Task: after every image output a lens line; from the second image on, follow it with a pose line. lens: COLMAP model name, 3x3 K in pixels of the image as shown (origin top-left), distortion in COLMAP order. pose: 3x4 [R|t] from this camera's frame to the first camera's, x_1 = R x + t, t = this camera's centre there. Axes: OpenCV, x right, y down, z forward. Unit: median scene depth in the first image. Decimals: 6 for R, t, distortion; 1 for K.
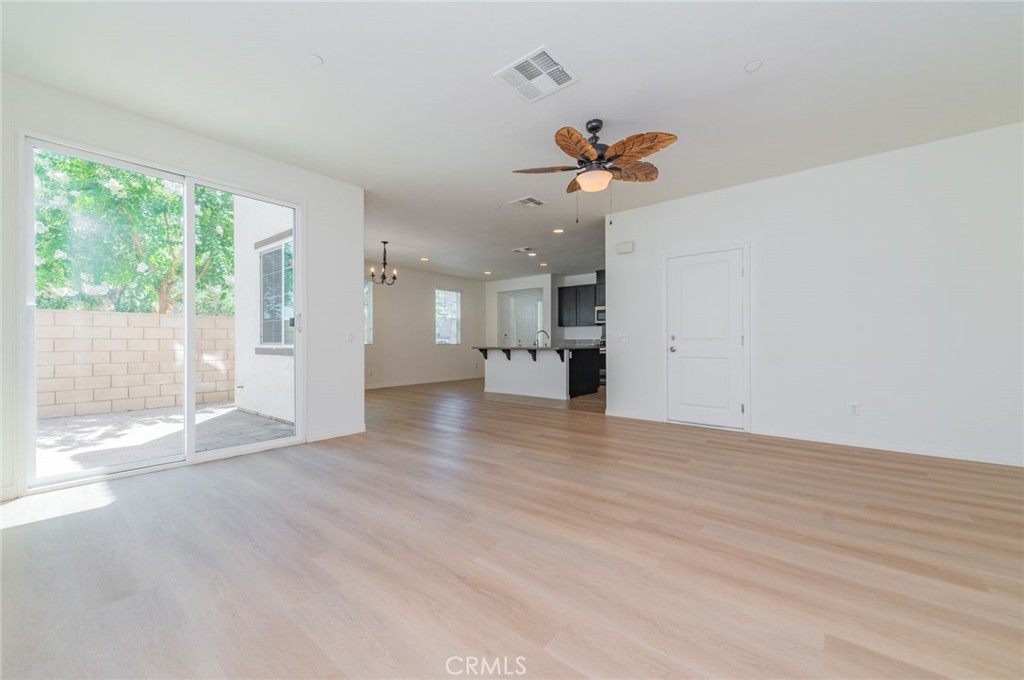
lens RADIAL K [[398.9, 0, 511.6], [0, 398.9, 341.9], [0, 0, 1]] dist [0.008939, -0.000803]
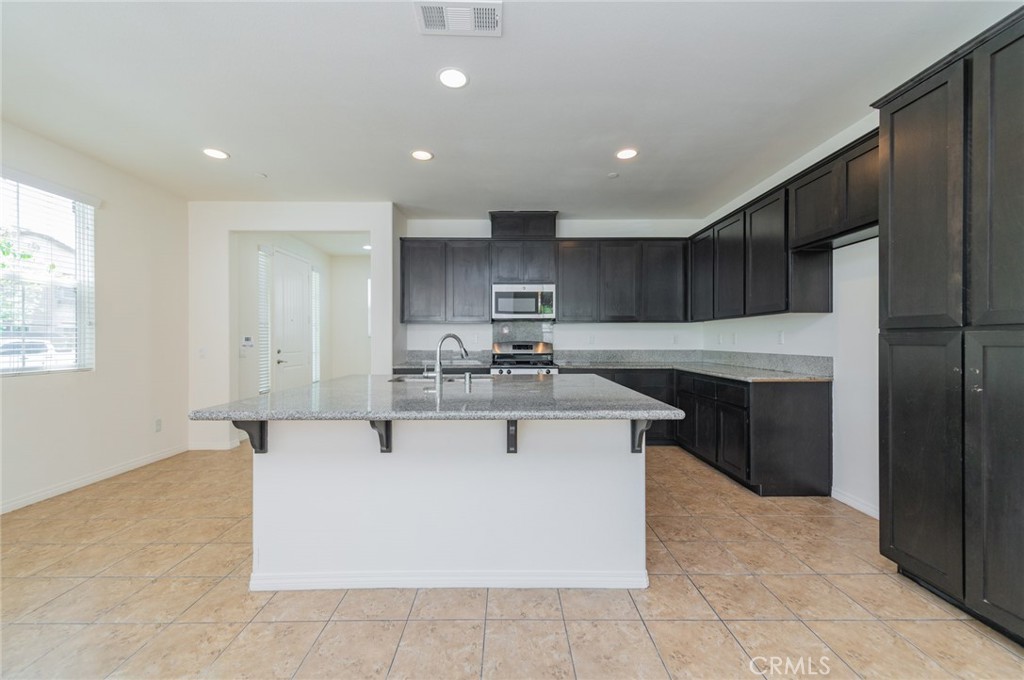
lens RADIAL K [[398.9, 0, 498.7], [0, 398.9, 340.9], [0, 0, 1]] dist [0.008939, -0.000803]
pose [[0.782009, 0.001379, 0.623266, -0.078551], [-0.001757, 0.999998, -0.000008, -0.017672], [-0.623265, -0.001089, 0.782010, 0.566226]]
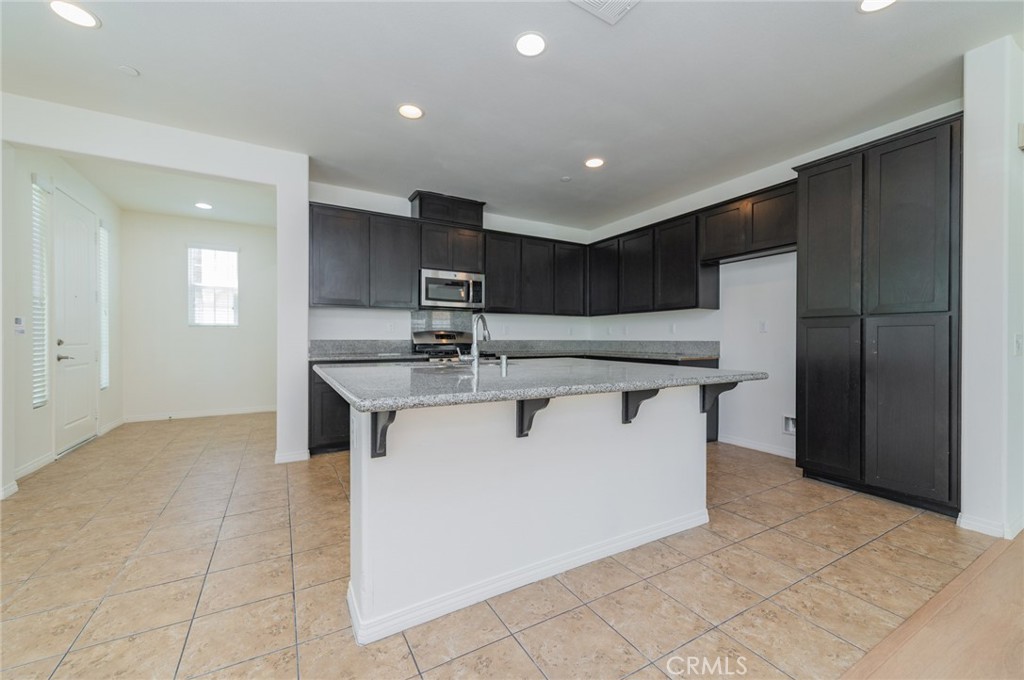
lens RADIAL K [[398.9, 0, 493.9], [0, 398.9, 341.6], [0, 0, 1]] dist [0.008939, -0.000803]
pose [[0.377952, 0.001785, 0.925824, -0.164327], [-0.006889, 0.999976, 0.000884, -0.005691], [-0.925800, -0.006712, 0.377955, 0.692779]]
